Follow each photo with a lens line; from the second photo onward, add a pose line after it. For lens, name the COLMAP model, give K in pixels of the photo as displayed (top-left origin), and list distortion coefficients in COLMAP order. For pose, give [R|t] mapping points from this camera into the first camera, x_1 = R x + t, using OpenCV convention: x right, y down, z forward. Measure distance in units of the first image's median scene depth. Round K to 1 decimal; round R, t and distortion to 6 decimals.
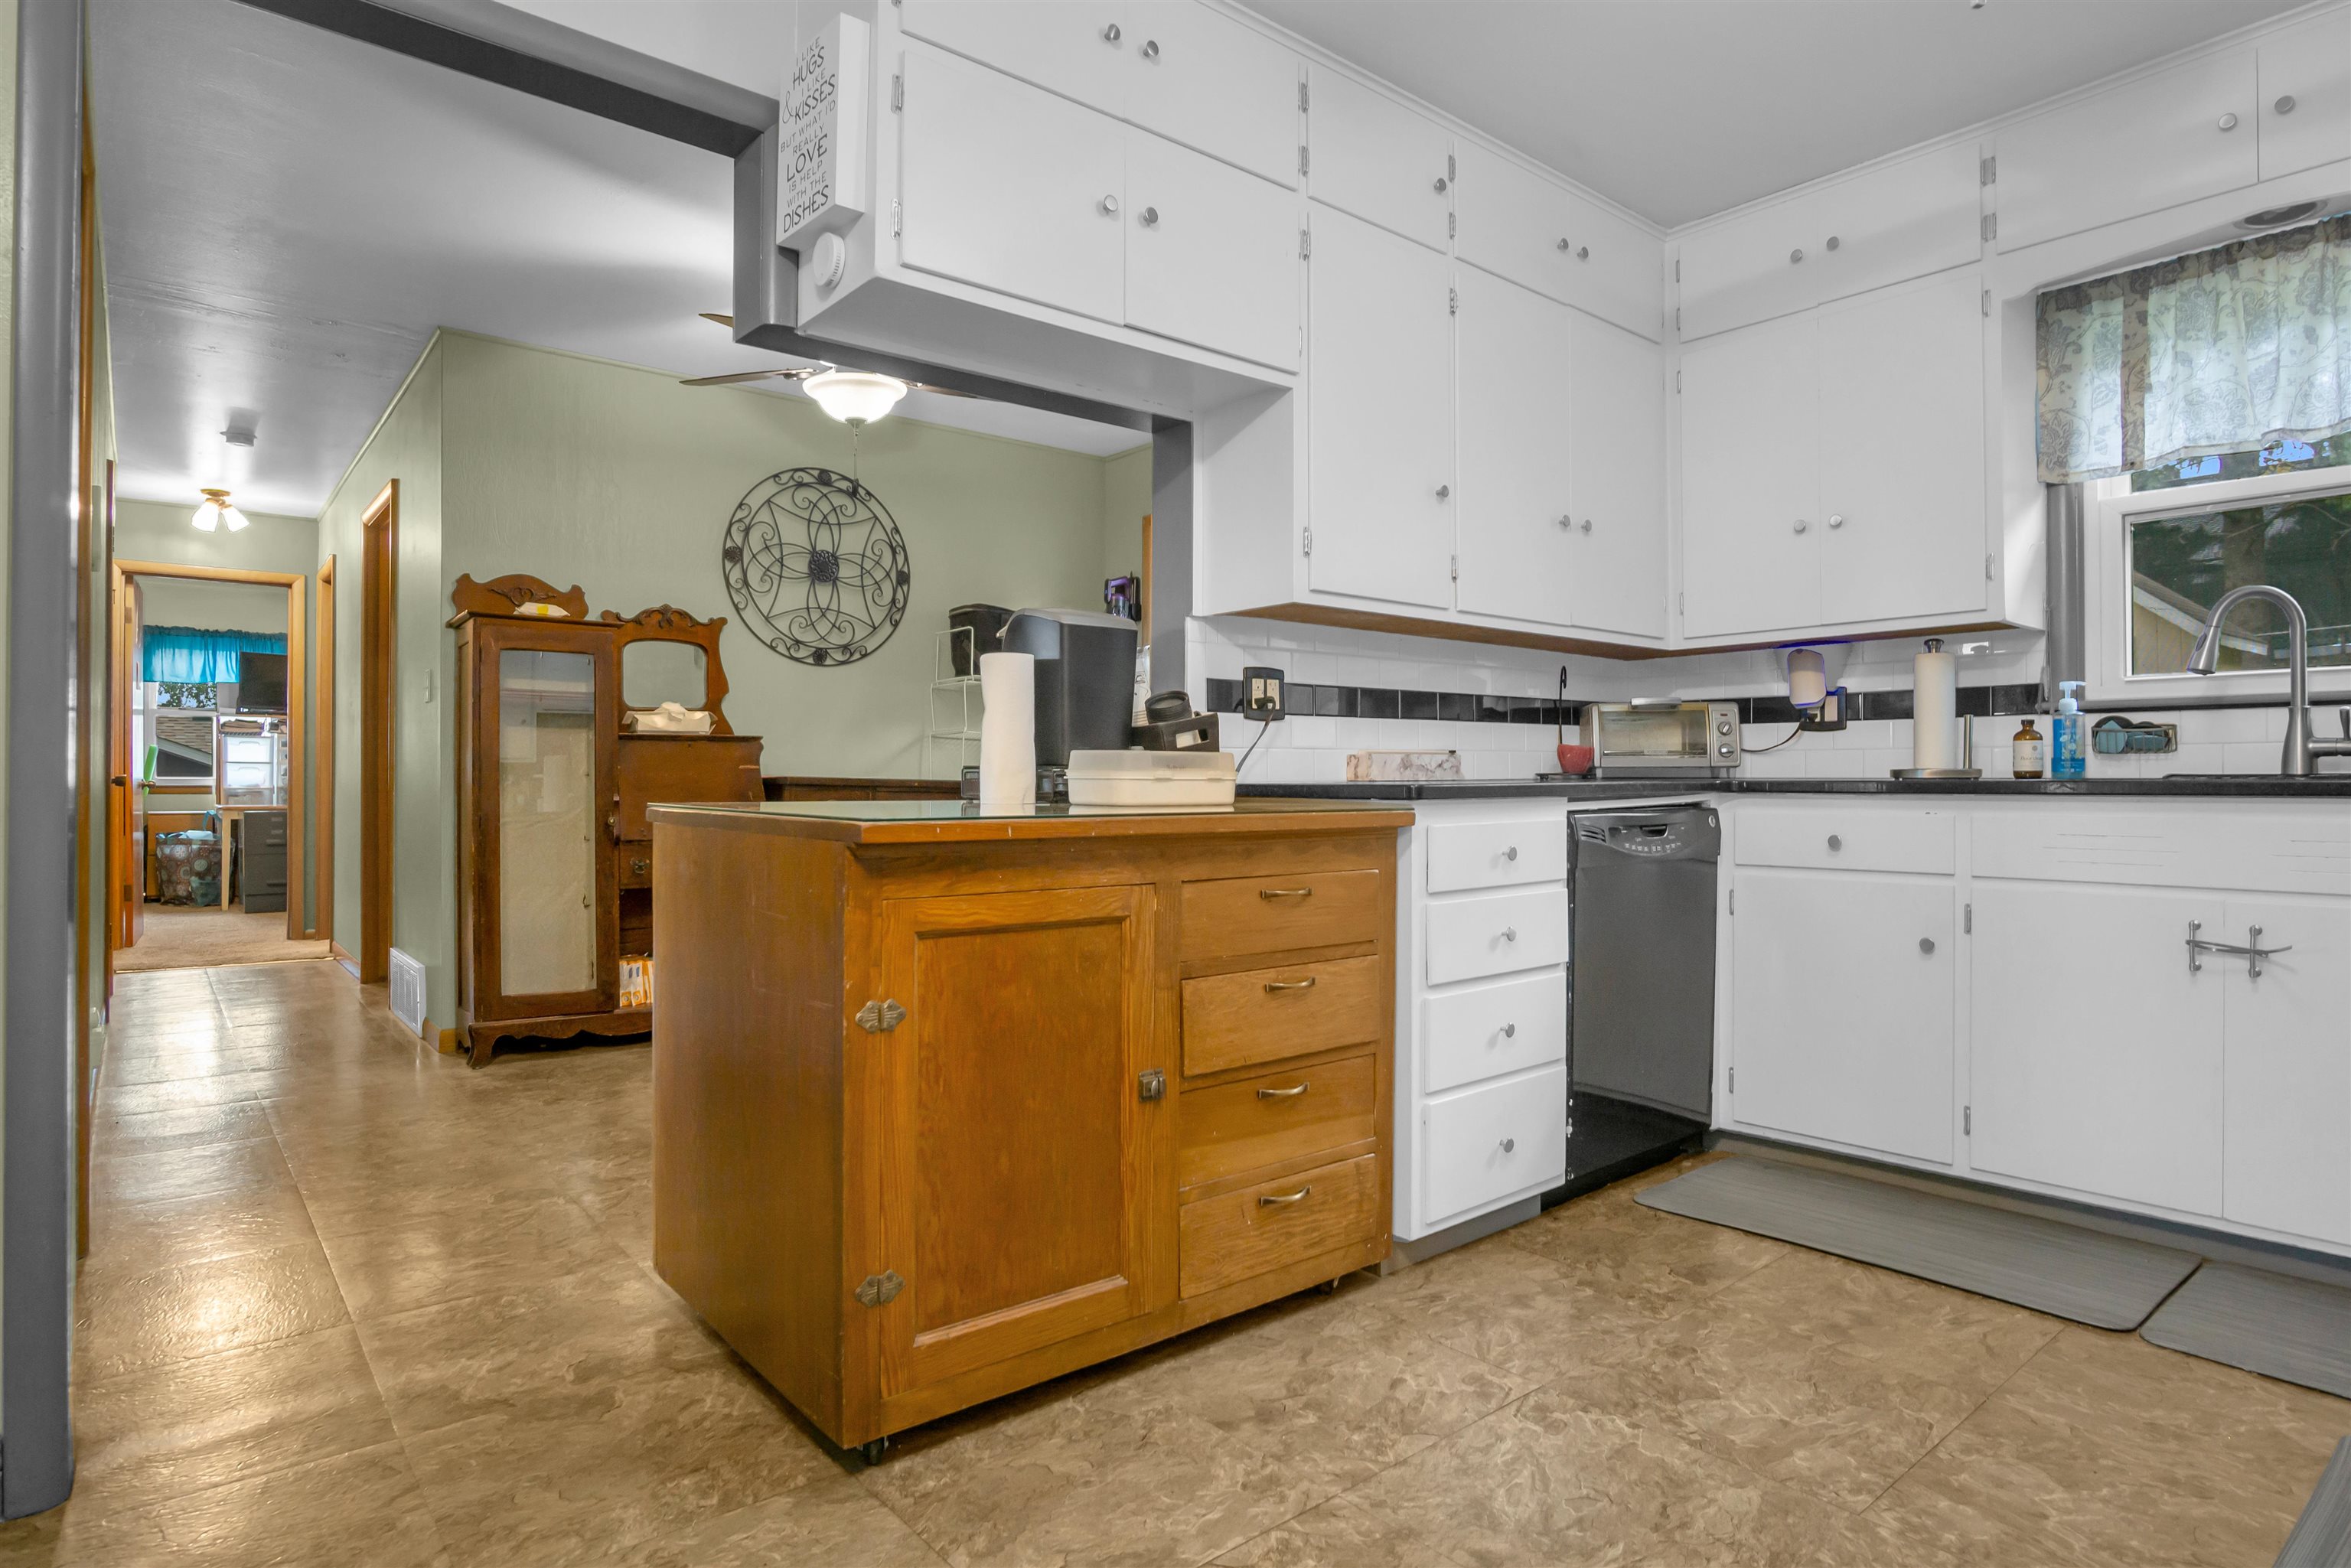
lens RADIAL K [[1276.0, 0, 1165.0], [0, 1276.0, 785.5], [0, 0, 1]] dist [-0.025986, 0.005453]
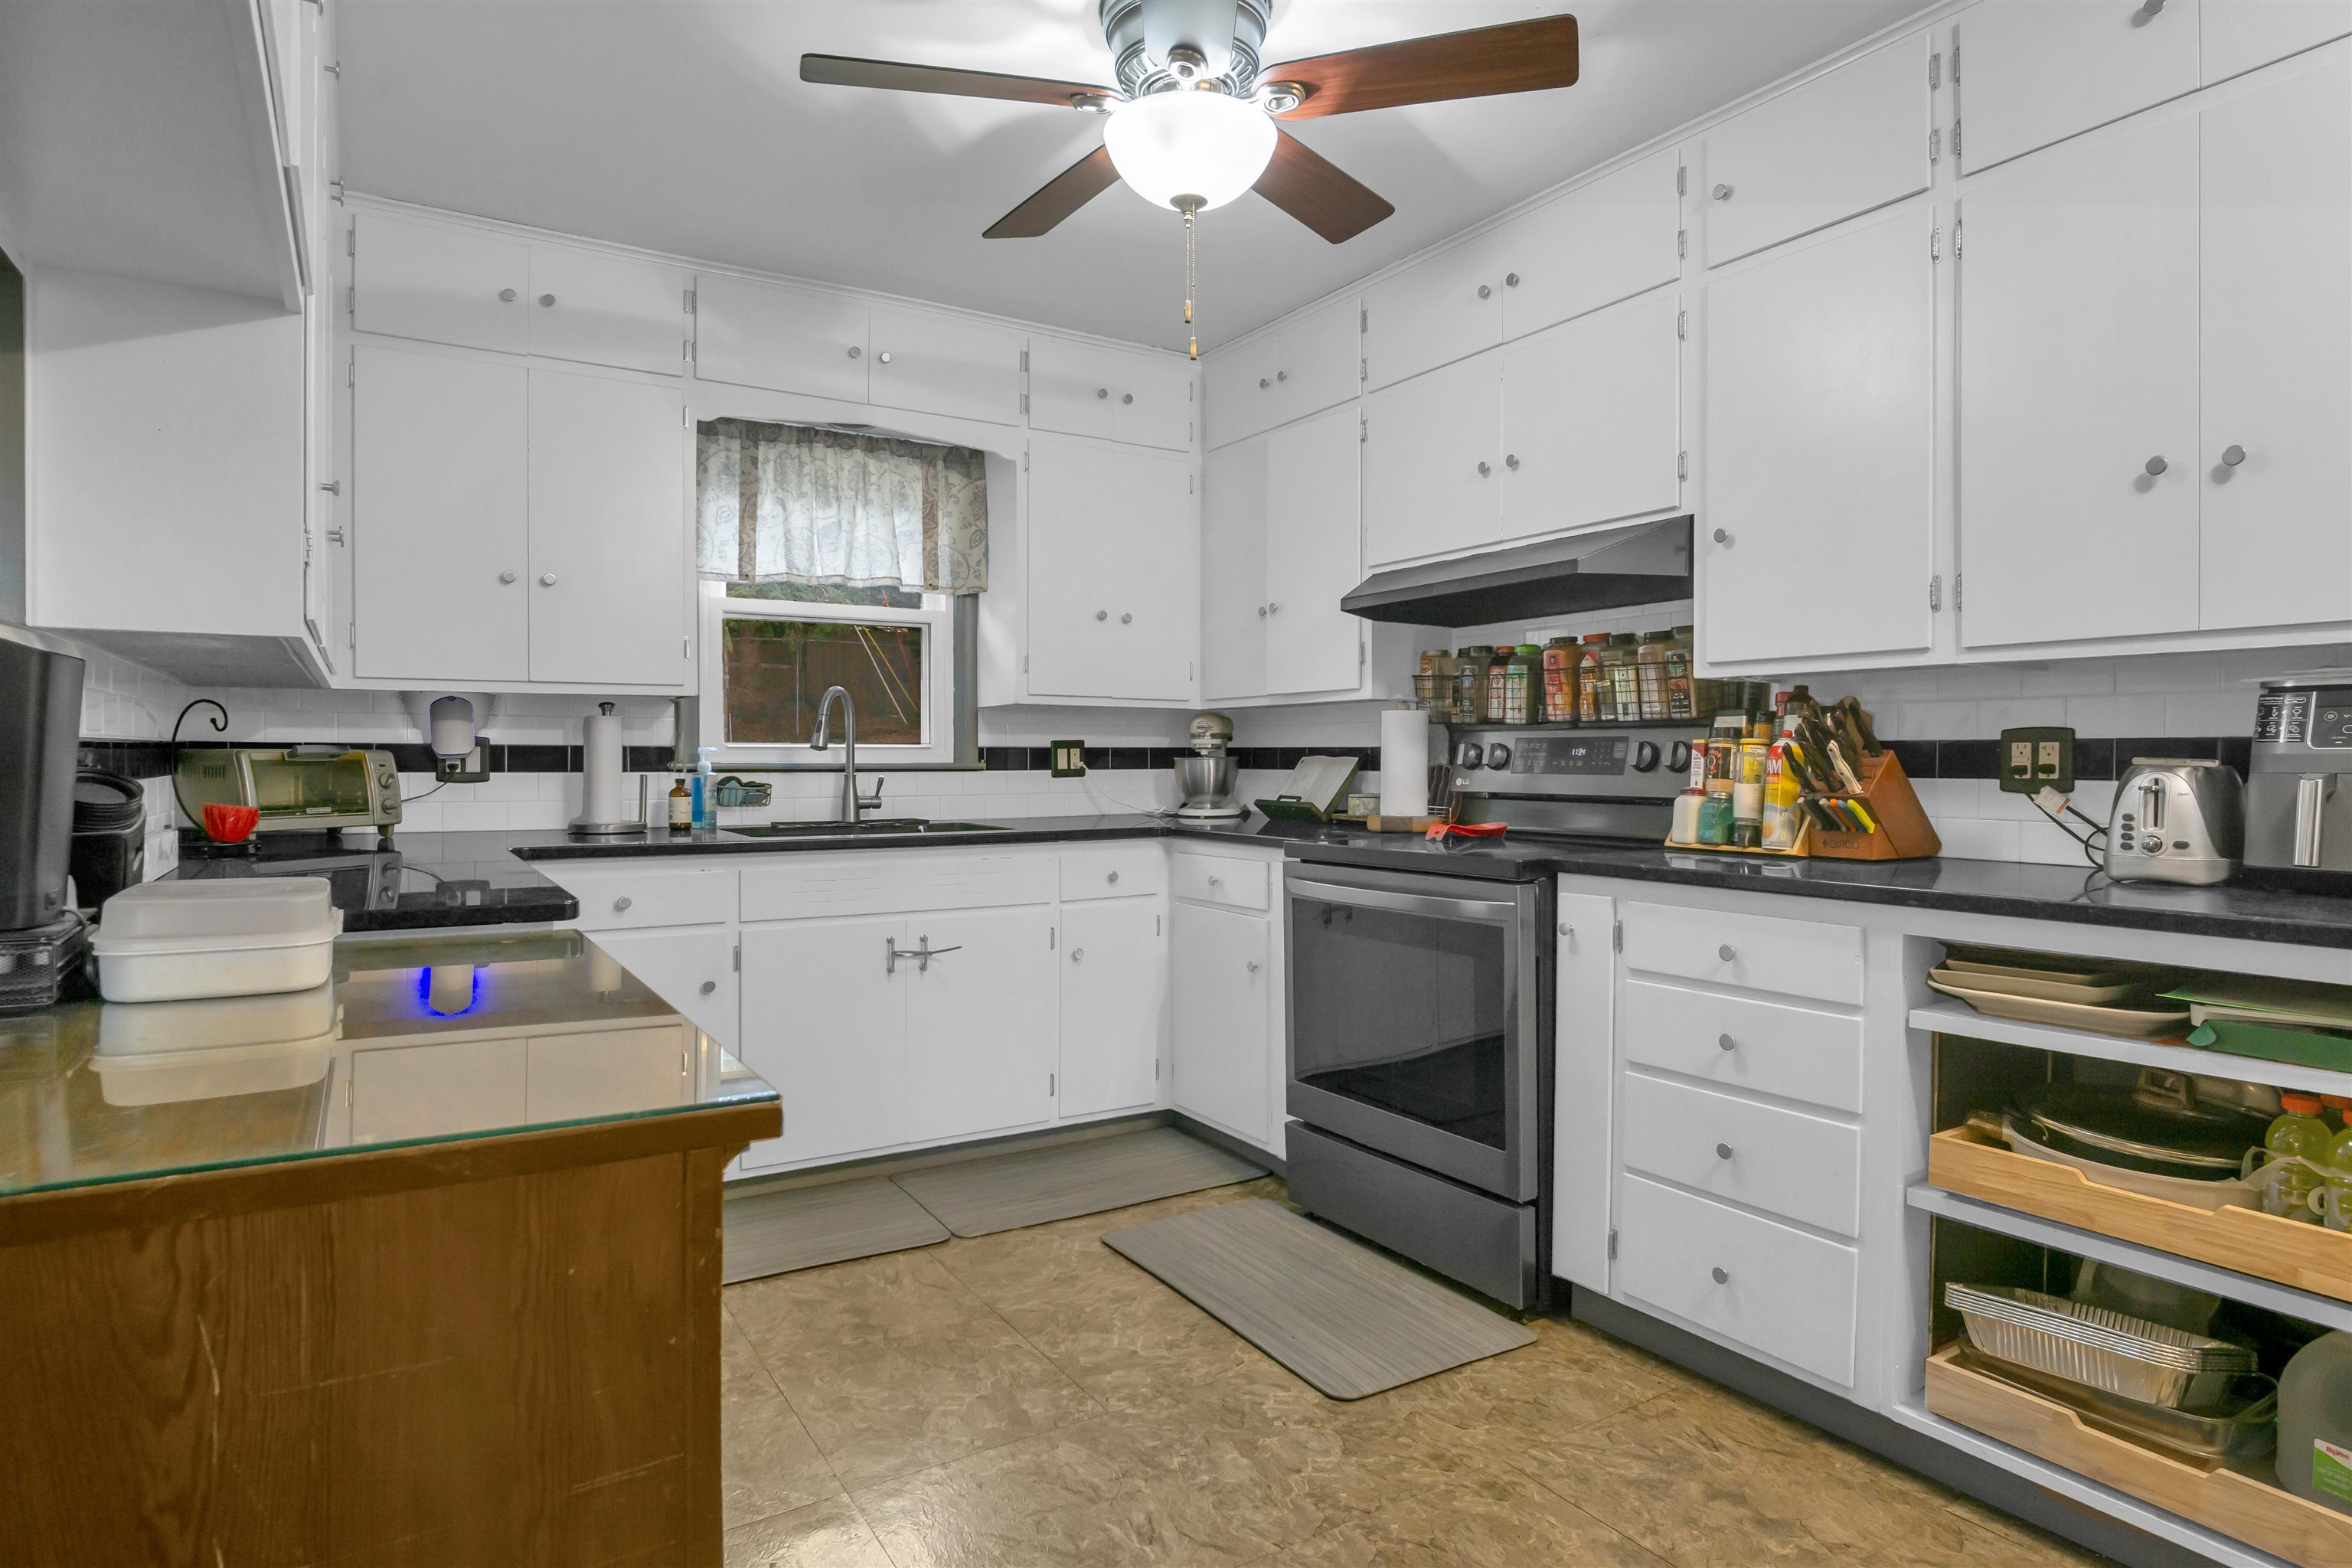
lens RADIAL K [[1276.6, 0, 1172.0], [0, 1276.6, 778.1], [0, 0, 1]] dist [-0.025986, 0.005453]
pose [[0.130958, -0.012303, 0.991312, -0.531032], [0.001300, 0.999924, 0.012238, -0.083559], [-0.991387, -0.000314, 0.130964, 0.502077]]
